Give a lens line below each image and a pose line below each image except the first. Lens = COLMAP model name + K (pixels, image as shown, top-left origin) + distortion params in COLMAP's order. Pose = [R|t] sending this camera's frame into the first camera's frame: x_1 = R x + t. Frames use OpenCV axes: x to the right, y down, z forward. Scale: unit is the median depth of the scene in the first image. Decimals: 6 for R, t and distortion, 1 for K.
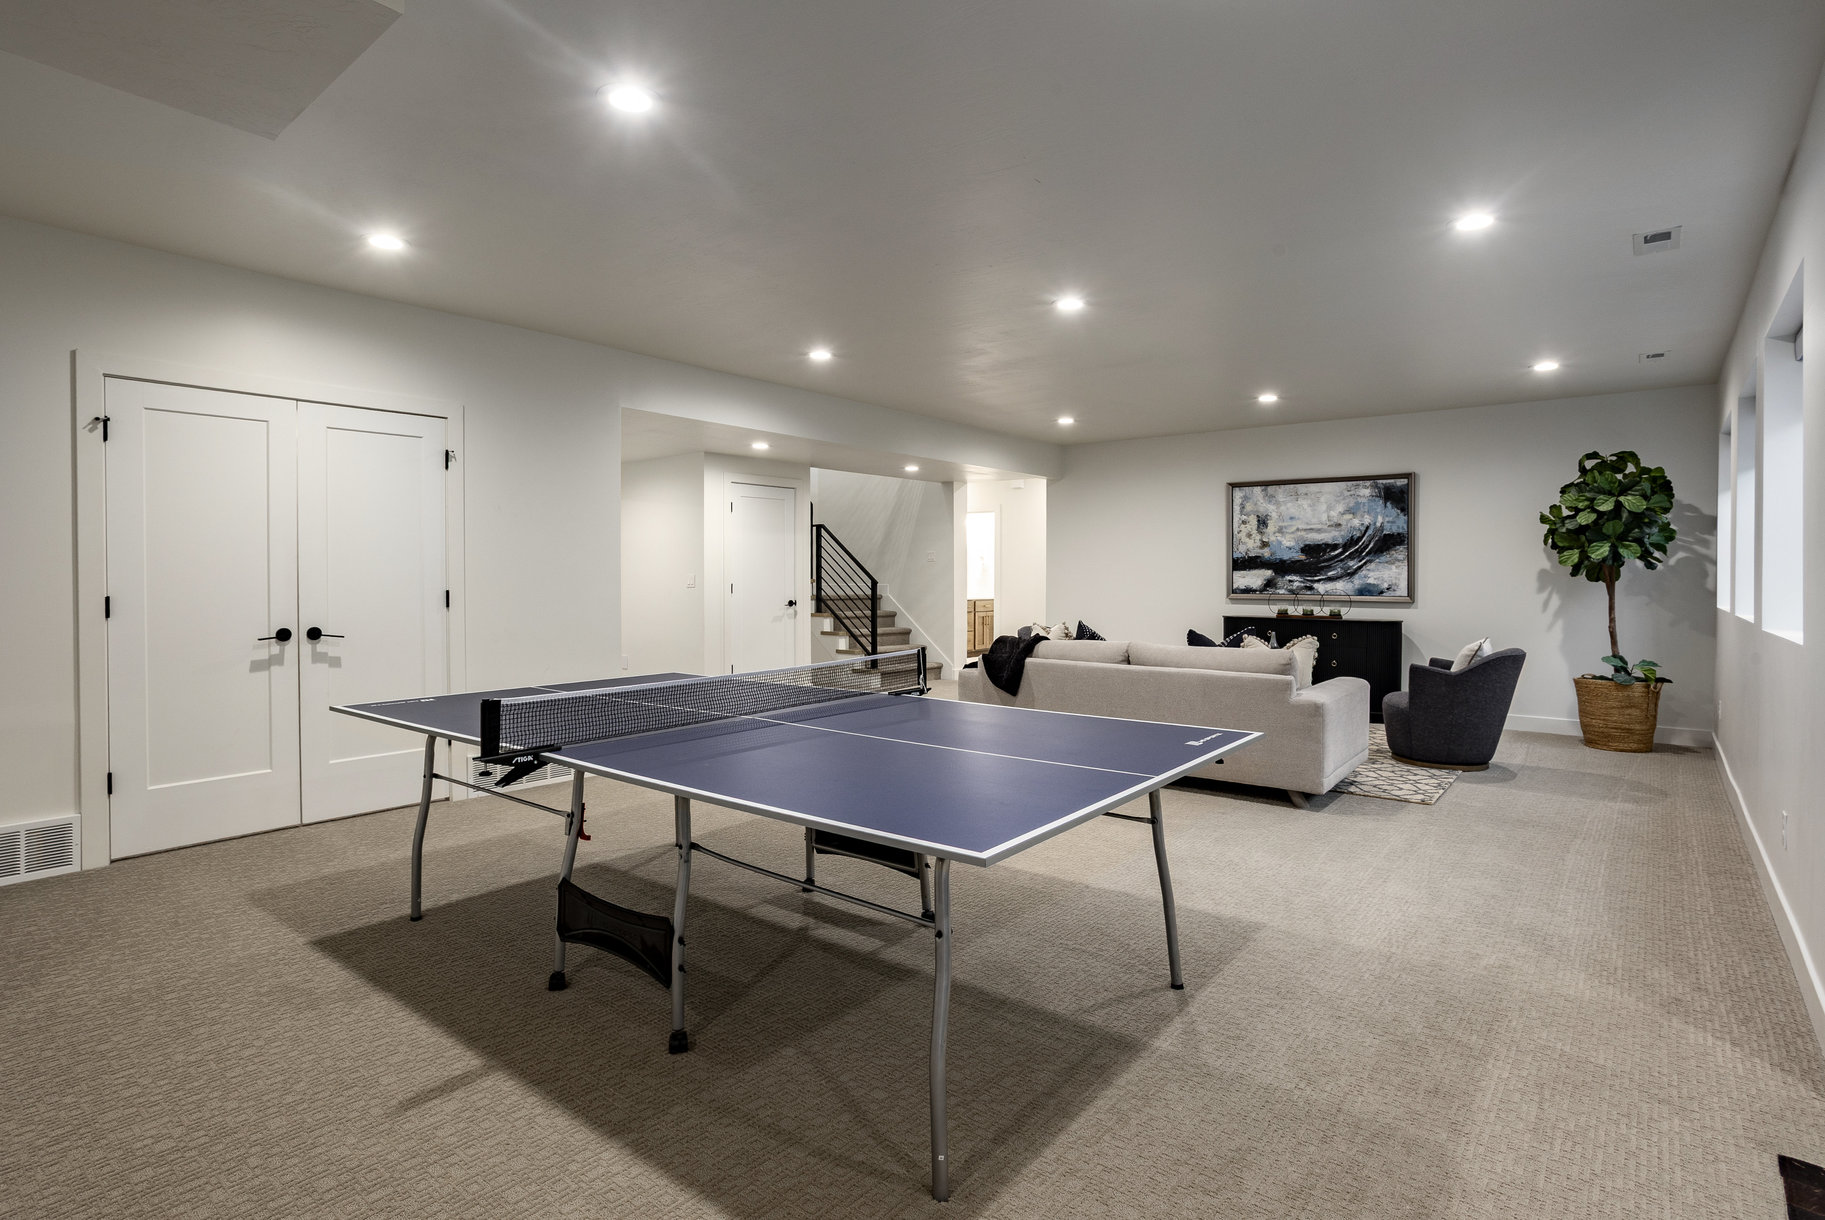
lens RADIAL K [[898.4, 0, 898.1], [0, 898.4, 611.3], [0, 0, 1]] dist [-0.026075, -0.000106]
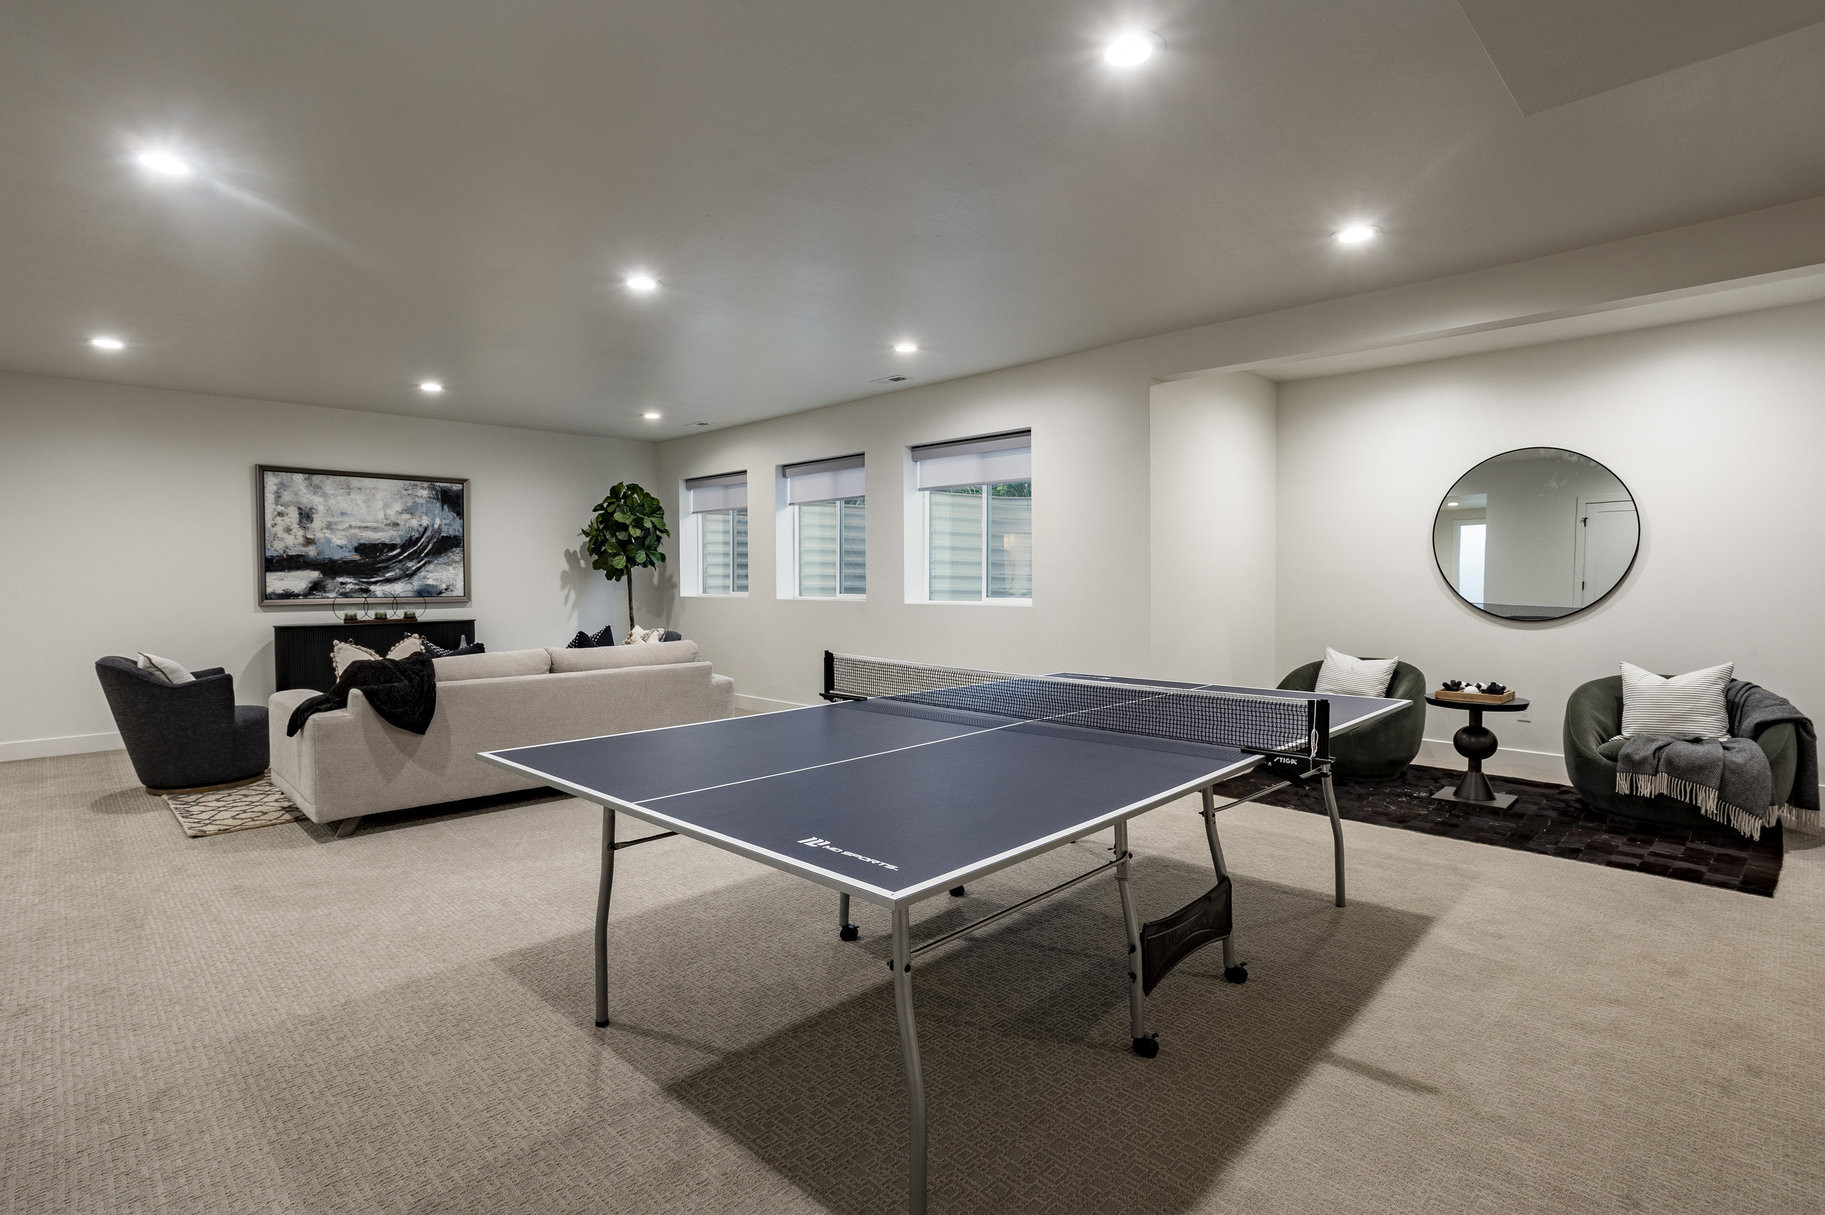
lens RADIAL K [[898.4, 0, 894.4], [0, 898.4, 594.5], [0, 0, 1]] dist [-0.026075, -0.000106]
pose [[0.109653, -0.022880, 0.993707, -0.401058], [0.044919, 0.998828, 0.018041, -0.014279], [-0.992954, 0.042658, 0.110553, 0.360812]]
